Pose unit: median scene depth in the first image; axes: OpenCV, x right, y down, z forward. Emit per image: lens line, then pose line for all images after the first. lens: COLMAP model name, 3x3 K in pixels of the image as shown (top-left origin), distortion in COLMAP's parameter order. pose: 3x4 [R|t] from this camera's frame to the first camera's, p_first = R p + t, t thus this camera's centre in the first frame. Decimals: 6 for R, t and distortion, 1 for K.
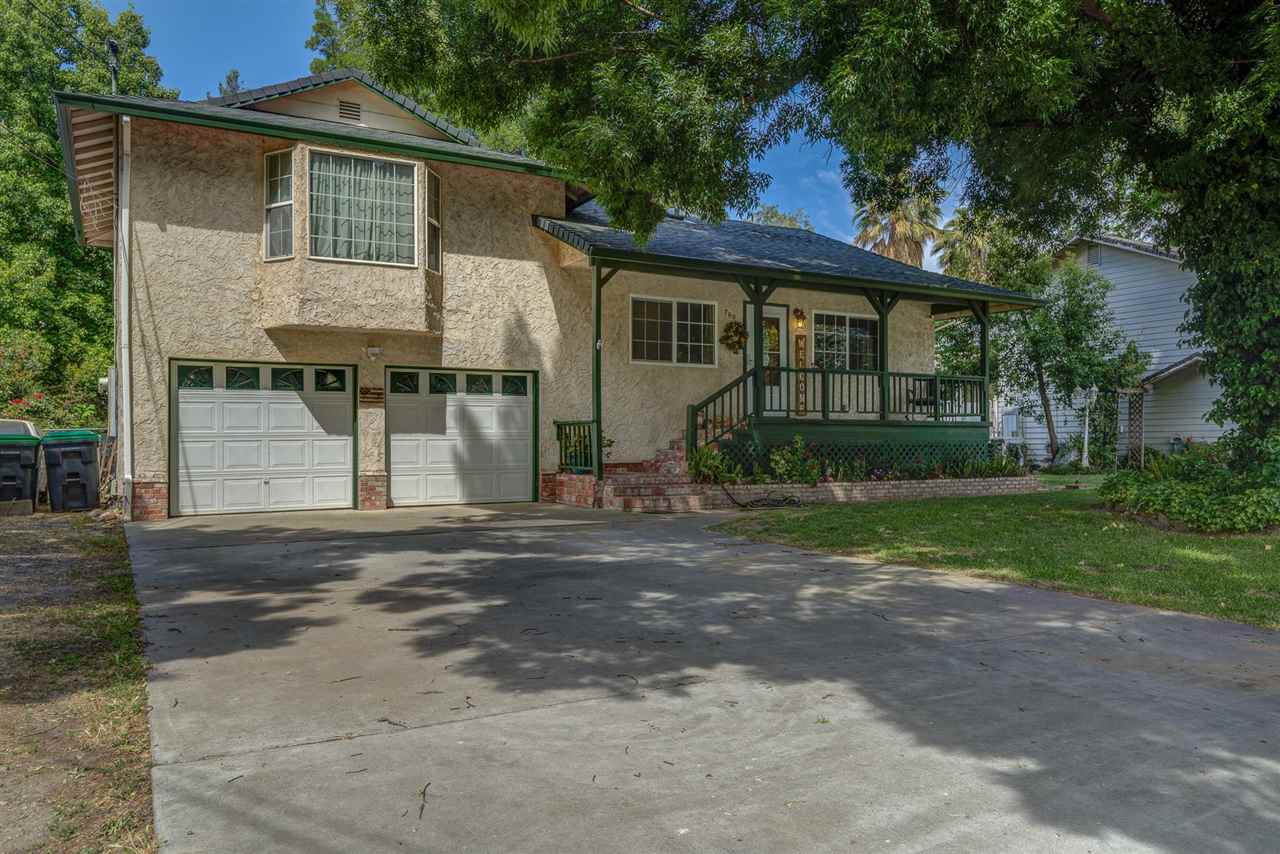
lens RADIAL K [[946.1, 0, 640.0], [0, 946.1, 427.0], [0, 0, 1]] dist [-0.000832, 0.001480]
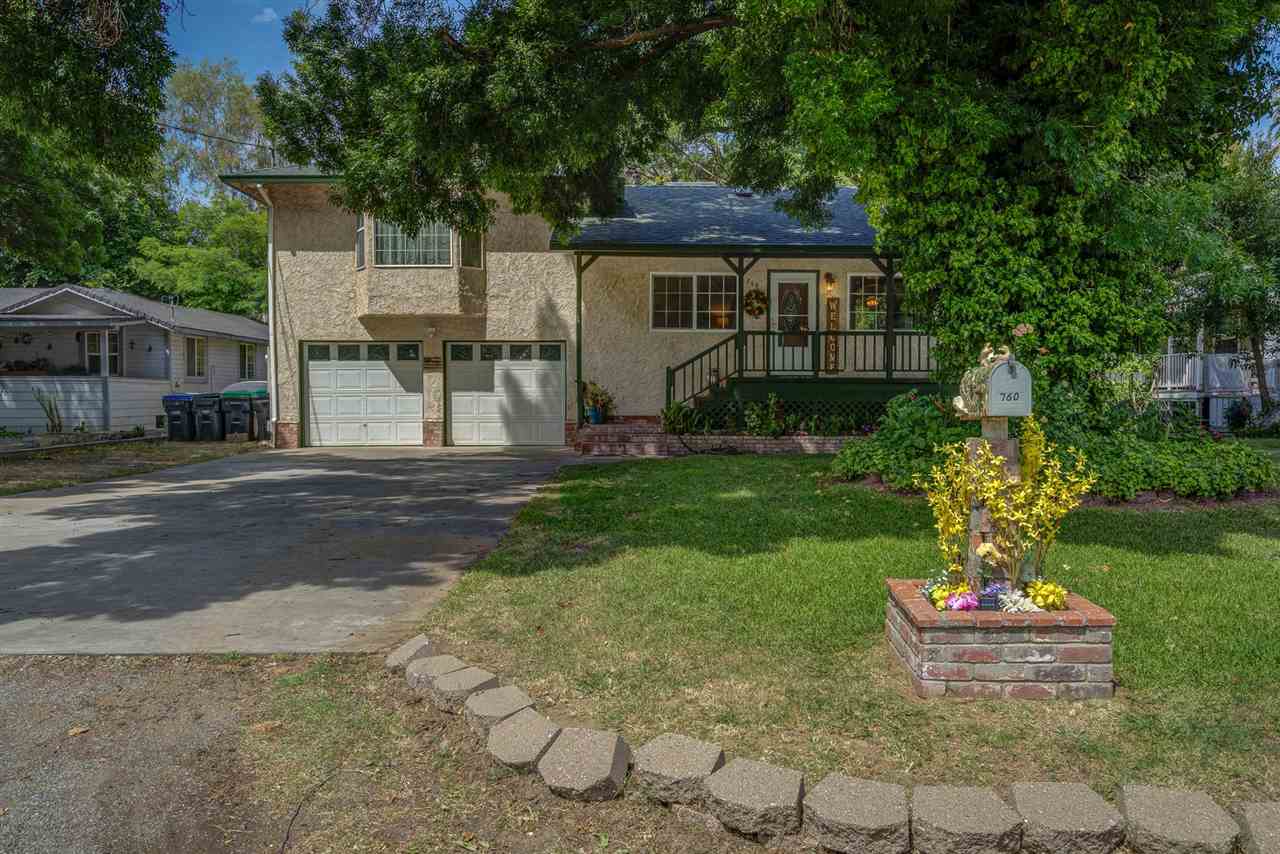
lens RADIAL K [[946.1, 0, 640.0], [0, 946.1, 427.0], [0, 0, 1]] dist [-0.000832, 0.001480]
pose [[0.872743, 0.018335, -0.487836, 0.629578], [0.003554, 0.999029, 0.043904, -0.000181], [0.488168, -0.040051, 0.871830, -0.042626]]
